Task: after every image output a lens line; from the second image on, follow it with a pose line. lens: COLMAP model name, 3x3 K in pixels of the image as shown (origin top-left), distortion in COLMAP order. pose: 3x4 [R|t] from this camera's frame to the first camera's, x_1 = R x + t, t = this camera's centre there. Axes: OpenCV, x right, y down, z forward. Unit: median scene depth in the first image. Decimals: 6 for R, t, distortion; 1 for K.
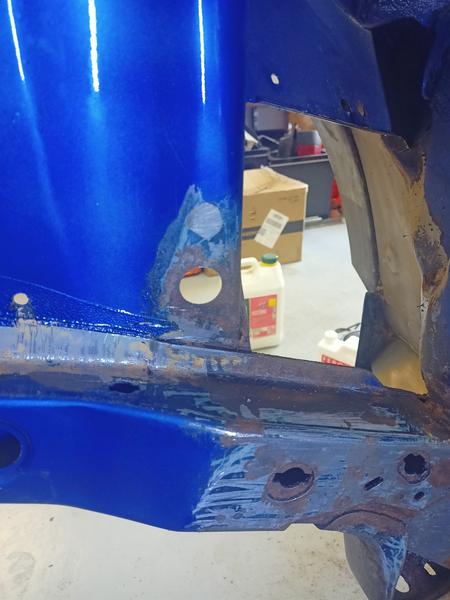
lens RADIAL K [[454.9, 0, 223.4], [0, 454.9, 302.7], [0, 0, 1]] dist [0.071682, -0.114394]
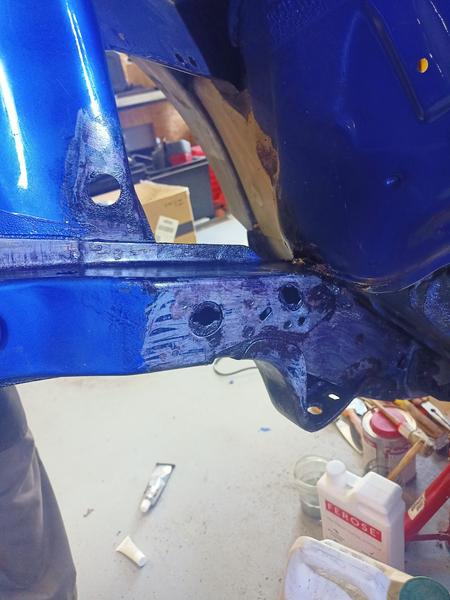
lens RADIAL K [[454.9, 0, 223.4], [0, 454.9, 302.7], [0, 0, 1]] dist [0.071682, -0.114394]
pose [[0.950856, -0.242428, 0.192619, -0.046006], [0.251662, 0.967502, -0.024633, 0.320604], [-0.180387, 0.071897, 0.980964, -0.289618]]
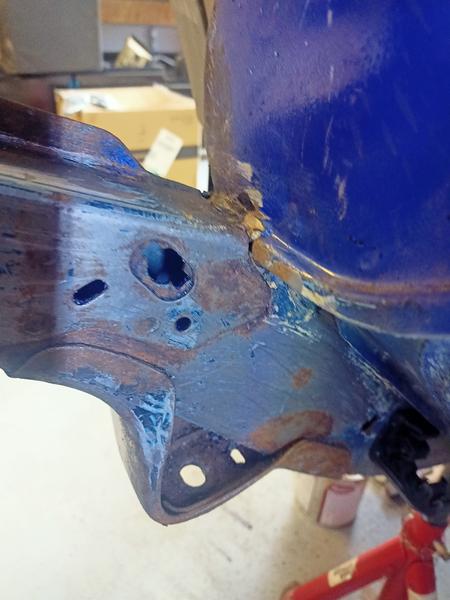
lens RADIAL K [[462.7, 0, 225.0], [0, 462.7, 300.0], [0, 0, 1]] dist [-0.000594, 0.002448]
pose [[0.982735, -0.008601, 0.184817, 0.341907], [-0.007719, 0.996144, 0.087398, 0.308540], [-0.184856, -0.087316, 0.978879, 0.339941]]
